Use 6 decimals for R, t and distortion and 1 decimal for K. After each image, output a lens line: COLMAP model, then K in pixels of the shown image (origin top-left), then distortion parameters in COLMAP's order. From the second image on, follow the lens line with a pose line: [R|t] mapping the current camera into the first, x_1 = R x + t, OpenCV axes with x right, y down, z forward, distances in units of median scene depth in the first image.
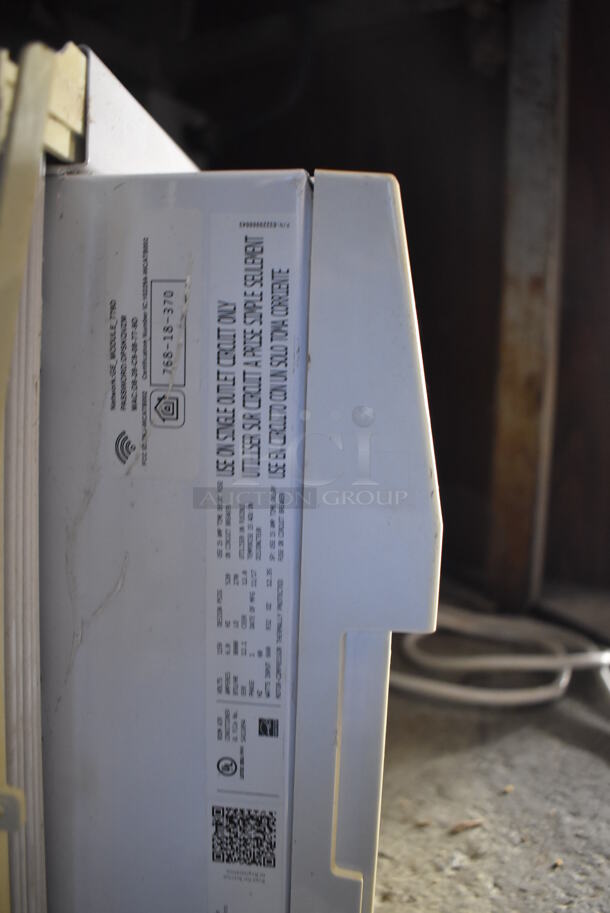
lens RADIAL K [[687.1, 0, 308.2], [0, 687.1, 455.9], [0, 0, 1]] dist [-0.108464, 0.023681]
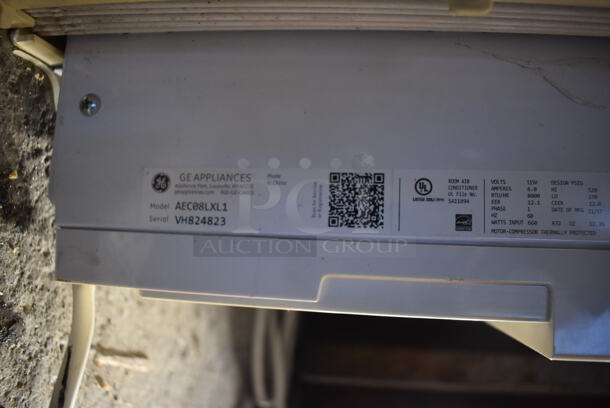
lens RADIAL K [[459.0, 0, 304.6], [0, 459.0, 202.1], [0, 0, 1]] dist [-0.108464, 0.023681]
pose [[0.004941, 0.999972, -0.005562, -0.091711], [-0.999644, 0.005085, 0.026201, 0.660034], [0.026229, 0.005431, 0.999641, 0.192112]]
